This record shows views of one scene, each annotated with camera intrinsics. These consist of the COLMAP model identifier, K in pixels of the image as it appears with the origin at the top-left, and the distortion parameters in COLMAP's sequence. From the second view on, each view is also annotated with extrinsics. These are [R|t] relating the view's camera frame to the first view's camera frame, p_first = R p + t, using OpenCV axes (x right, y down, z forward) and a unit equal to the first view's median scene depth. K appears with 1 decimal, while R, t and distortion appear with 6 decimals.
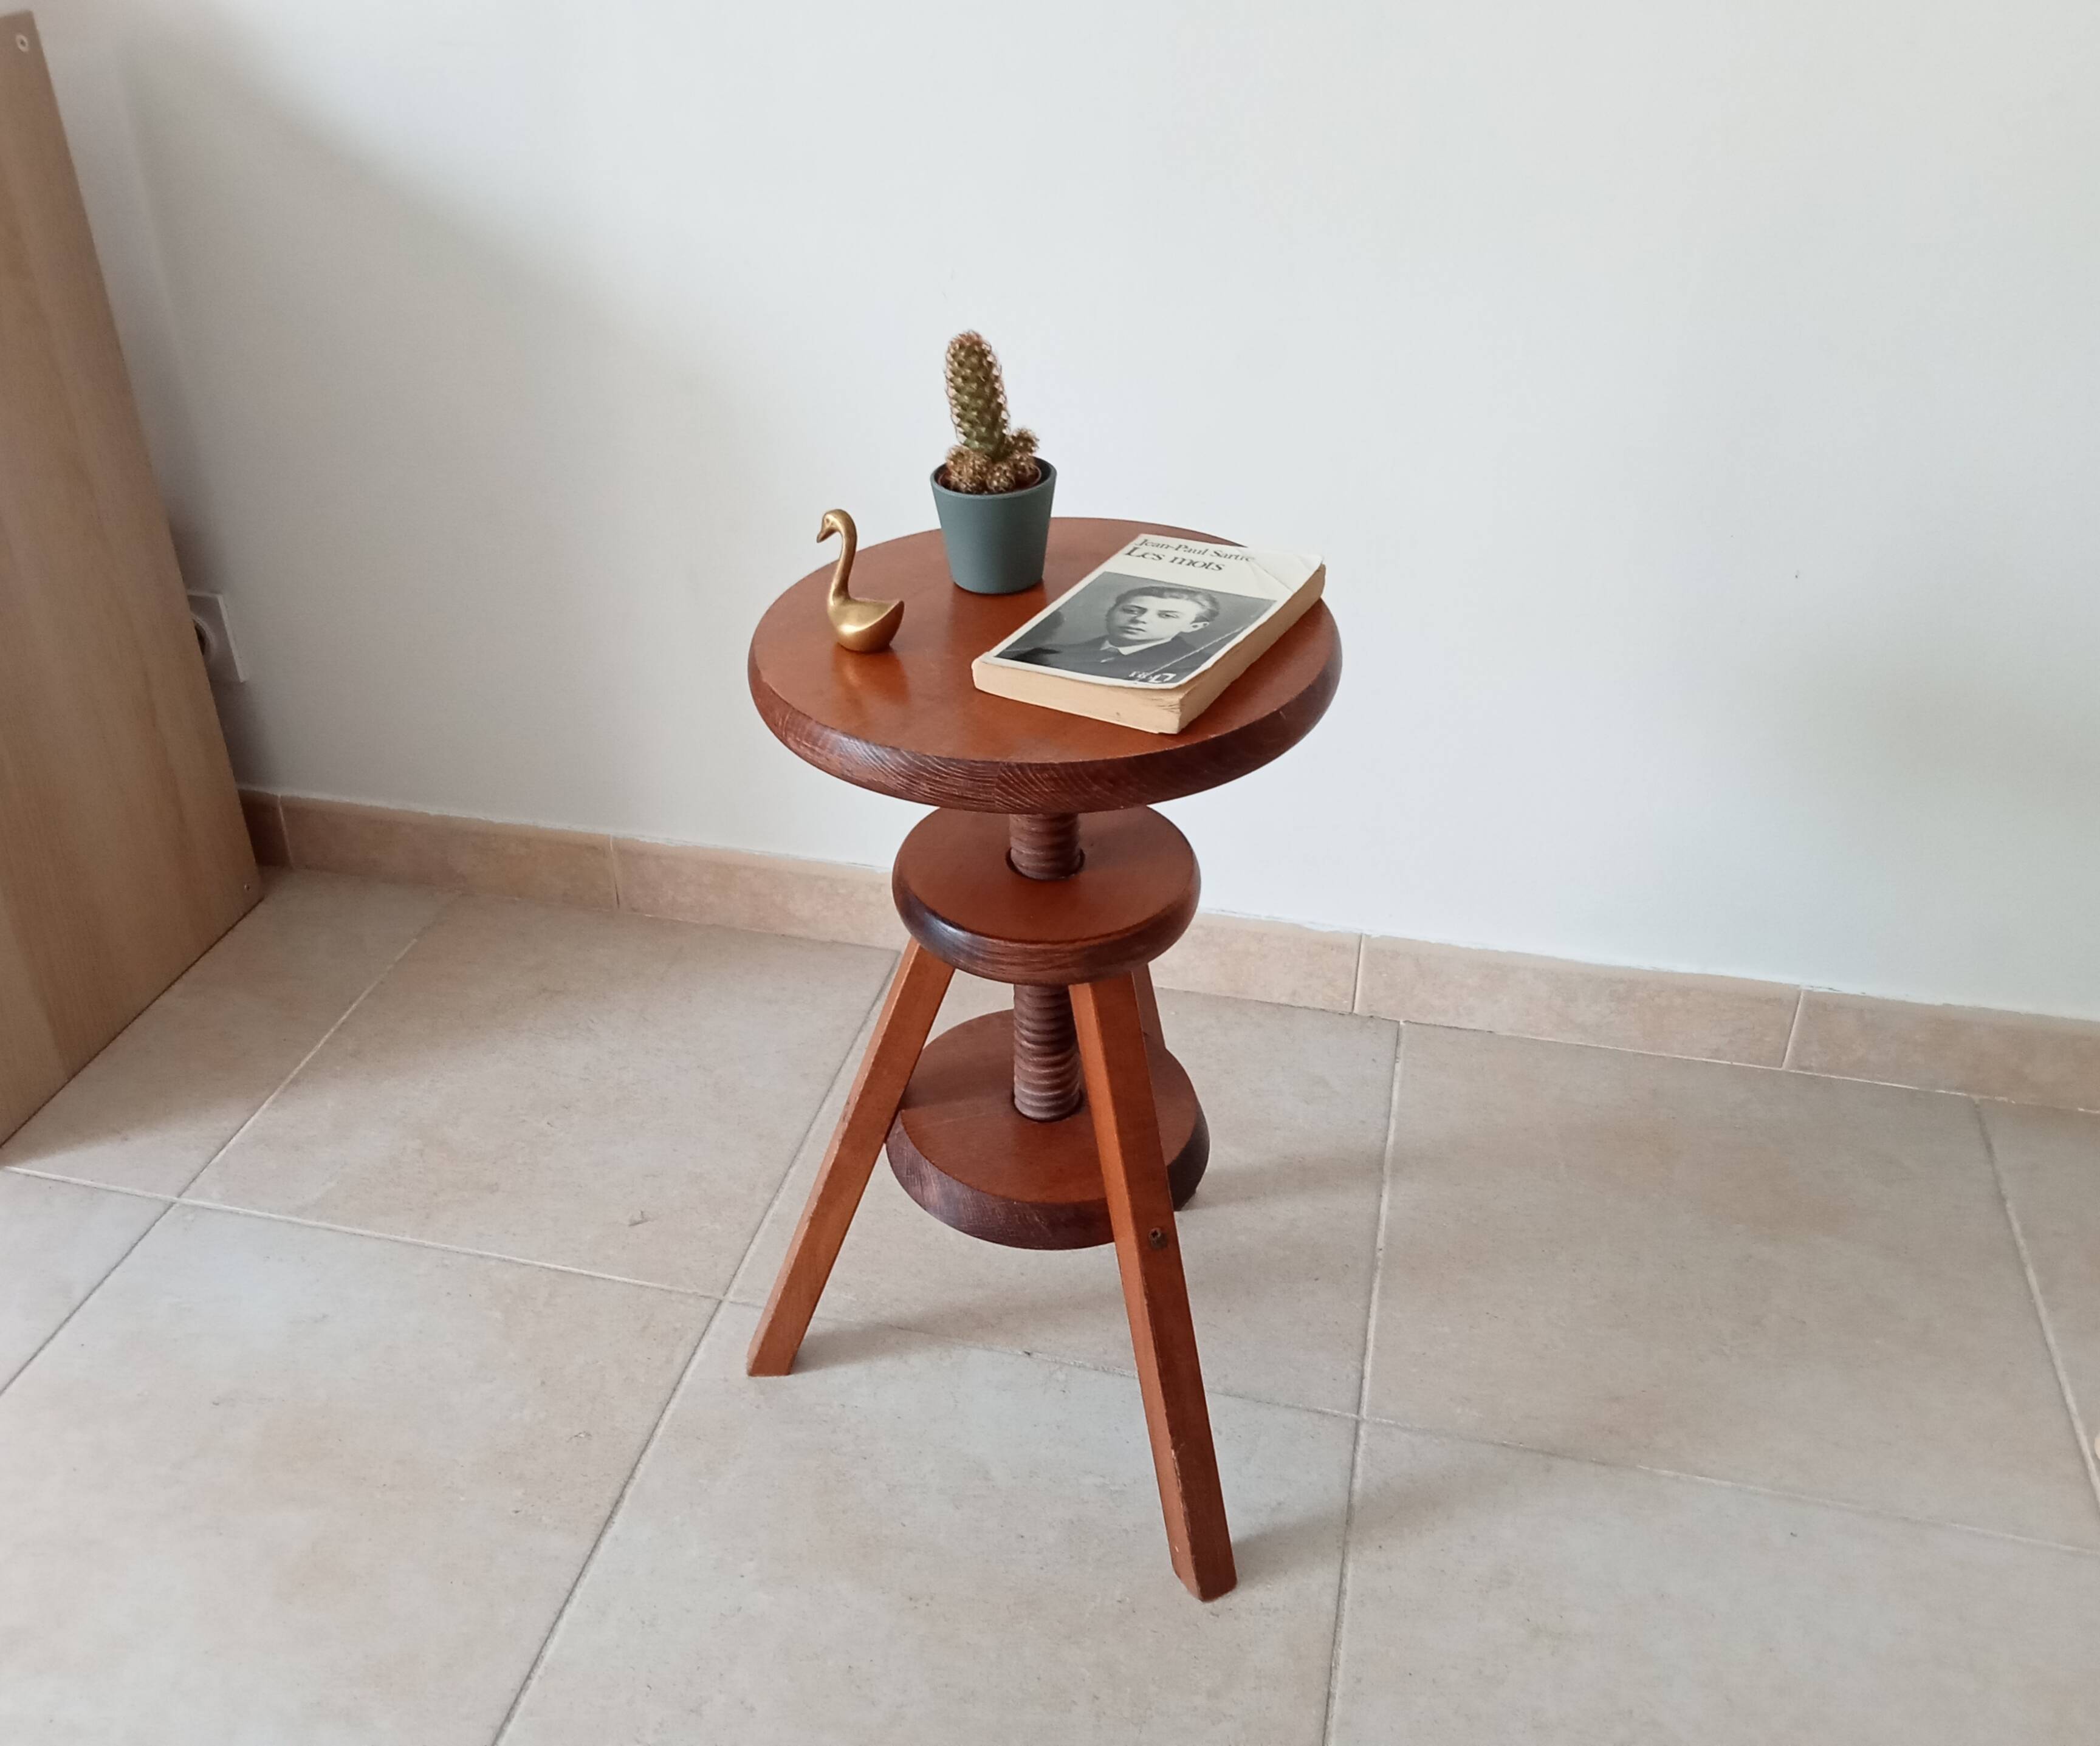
lens RADIAL K [[1812.1, 0, 997.0], [0, 1812.1, 796.6], [0, 0, 1]] dist [0.044108, -0.055272]
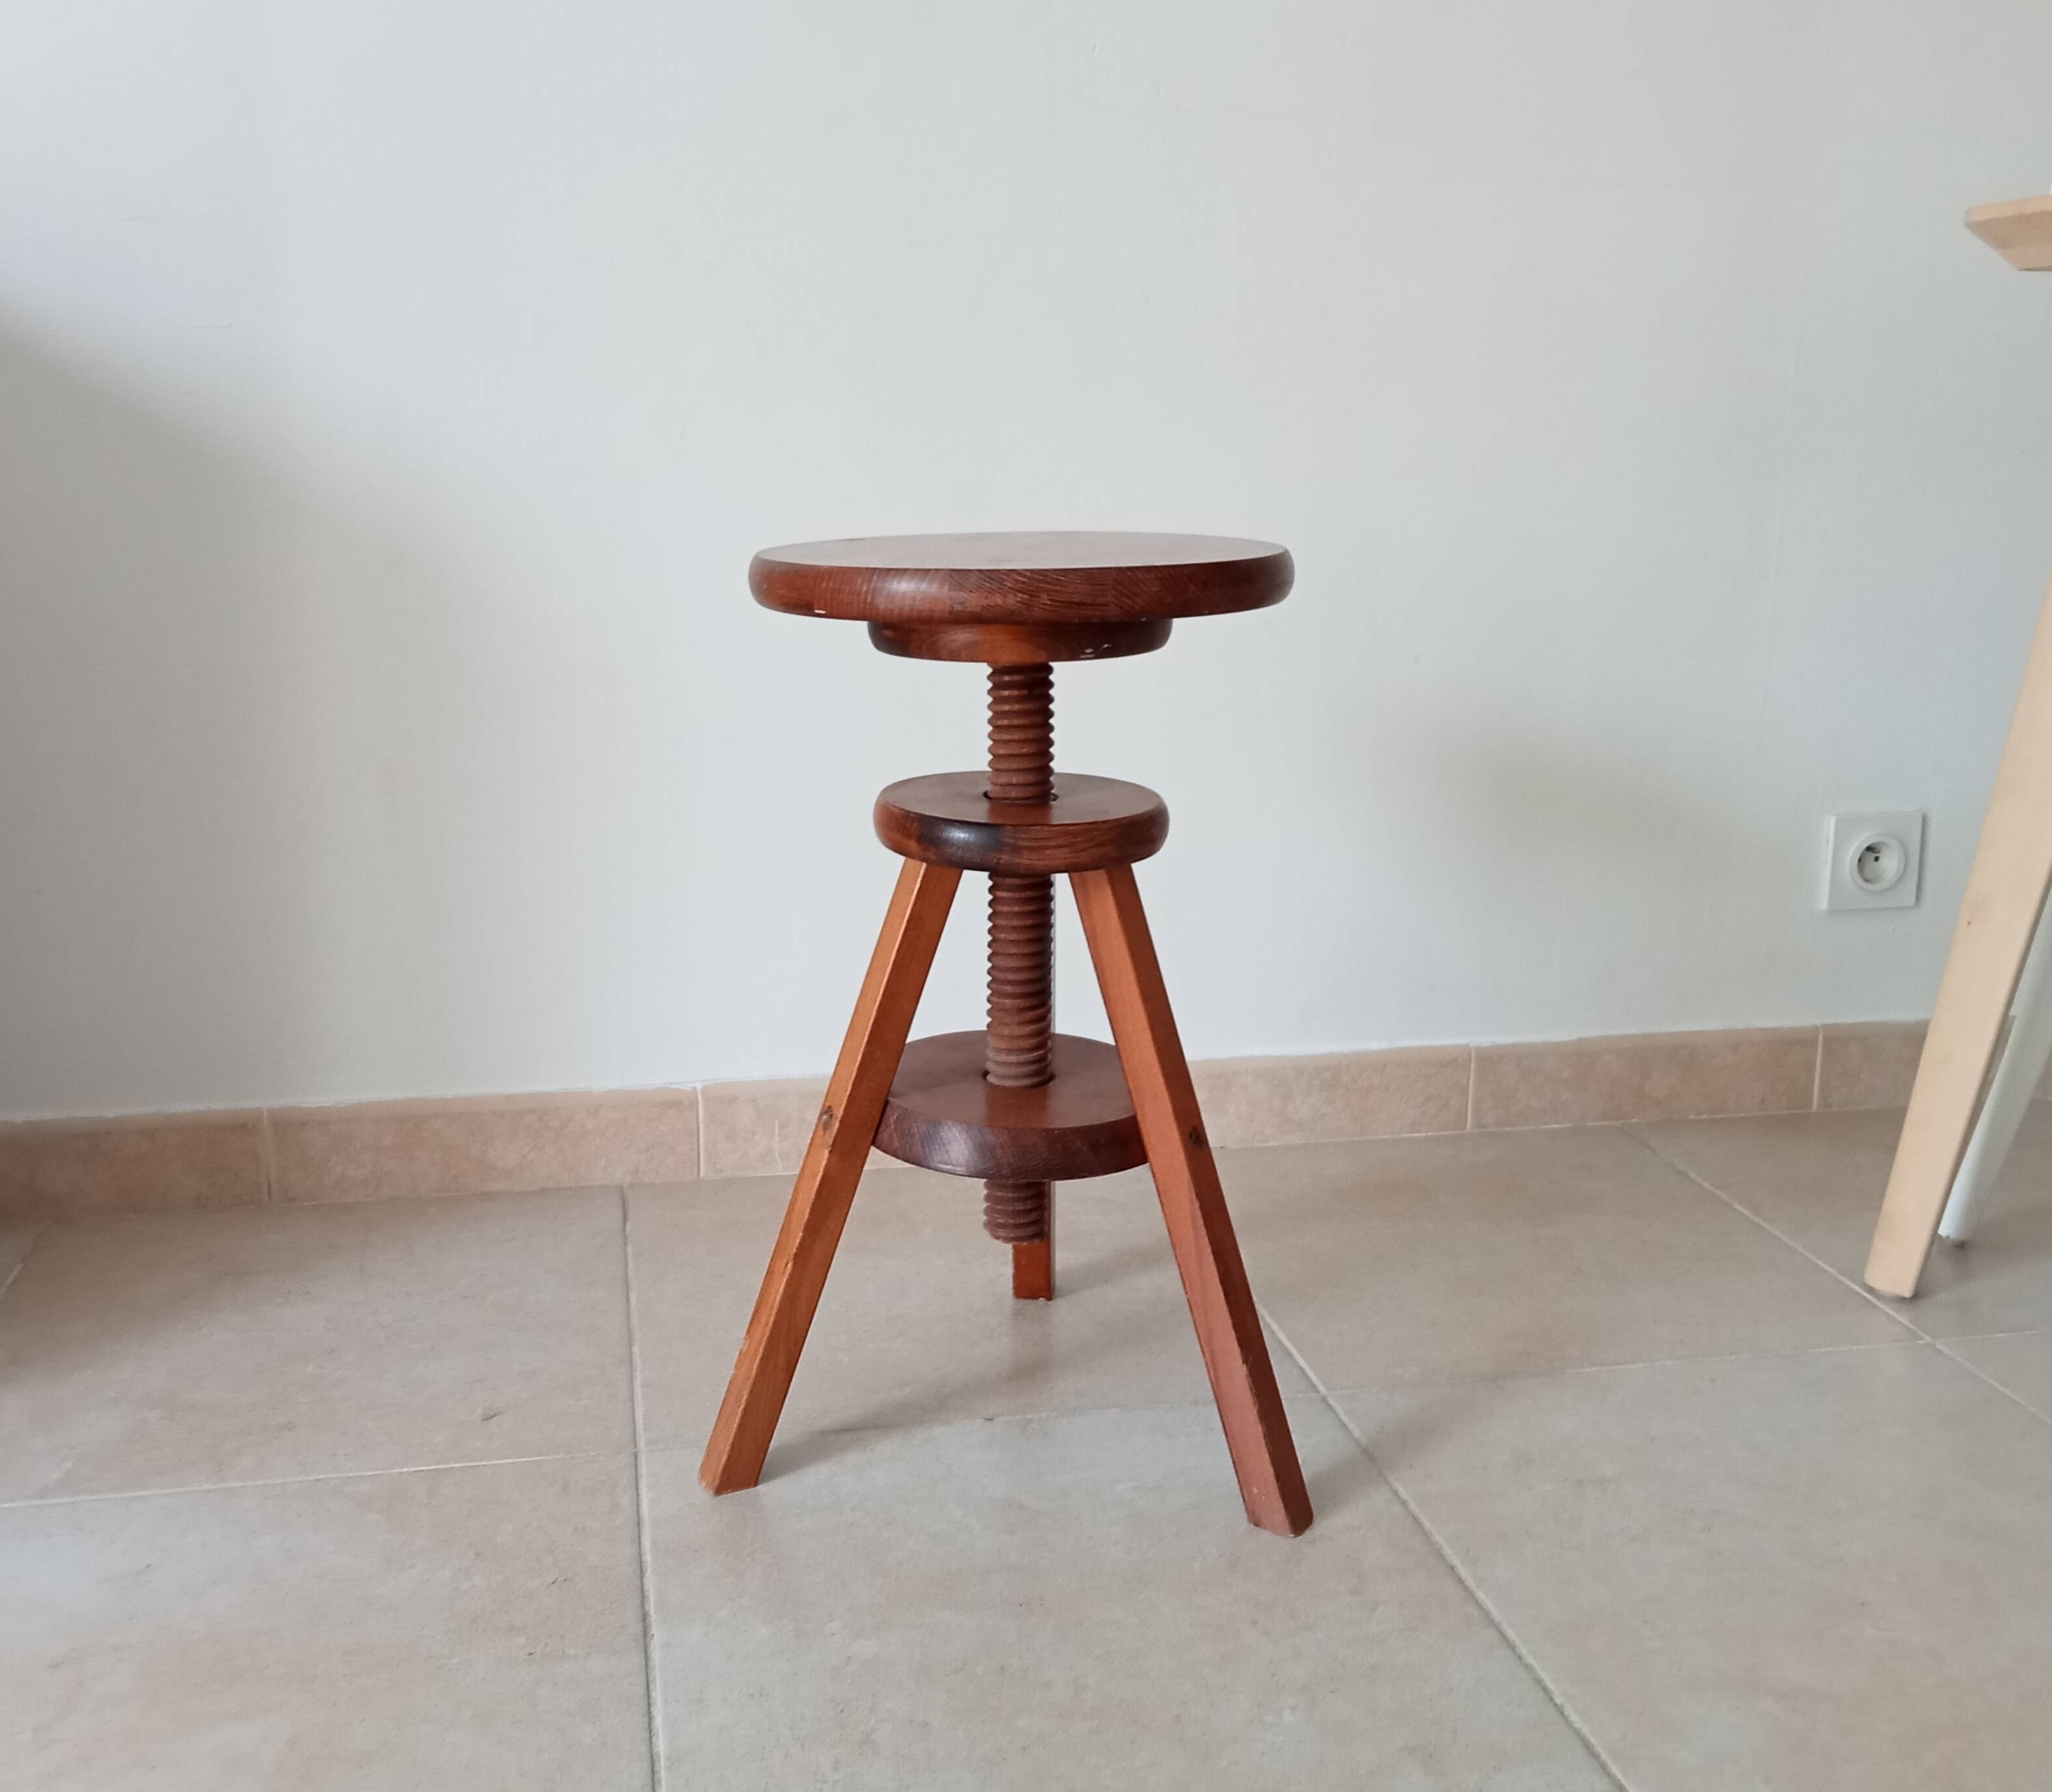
lens RADIAL K [[1937.4, 0, 960.4], [0, 1937.4, 833.0], [0, 0, 1]] dist [0.030656, -0.029787]
pose [[0.907926, -0.065361, 0.414002, -0.382002], [0.193472, 0.941590, -0.275640, 0.289648], [-0.371804, 0.330358, 0.867540, 0.042350]]
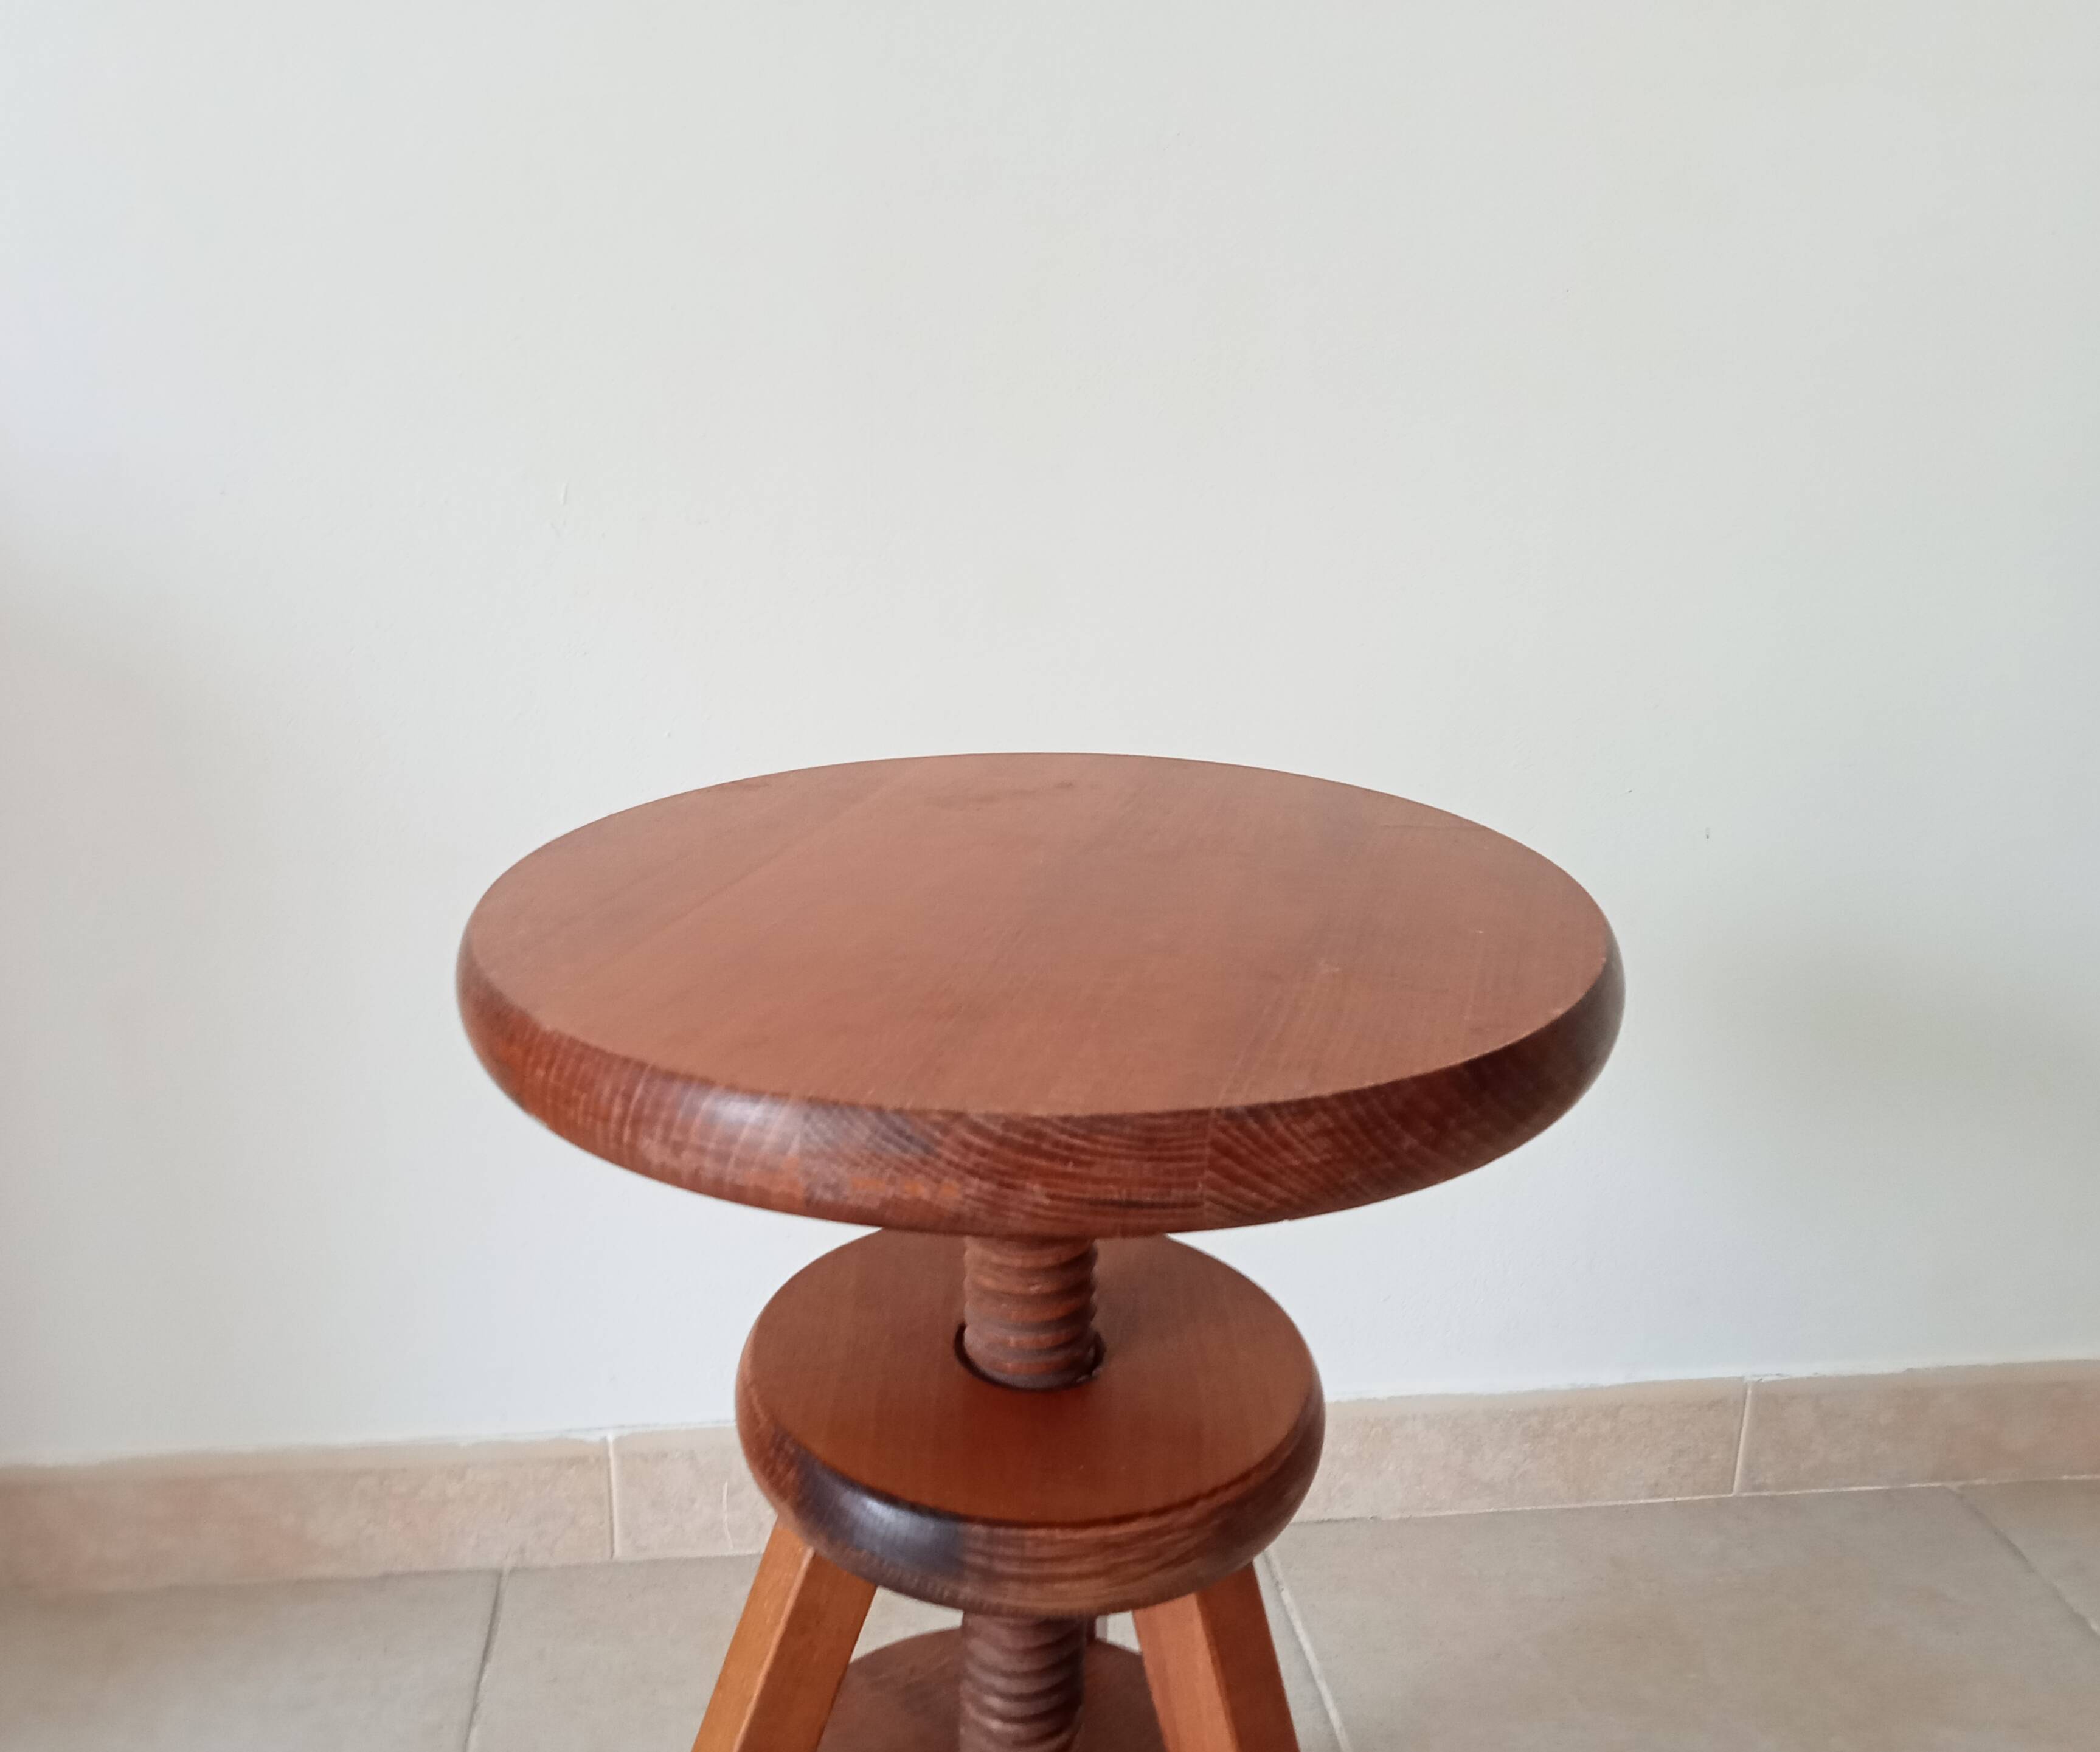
lens RADIAL K [[1816.0, 0, 969.6], [0, 1816.0, 840.7], [0, 0, 1]] dist [0.031429, -0.029548]
pose [[0.937552, -0.070046, 0.340720, -0.130584], [0.150484, 0.964785, -0.215741, 0.002972], [-0.313610, 0.253541, 0.915077, 0.393489]]
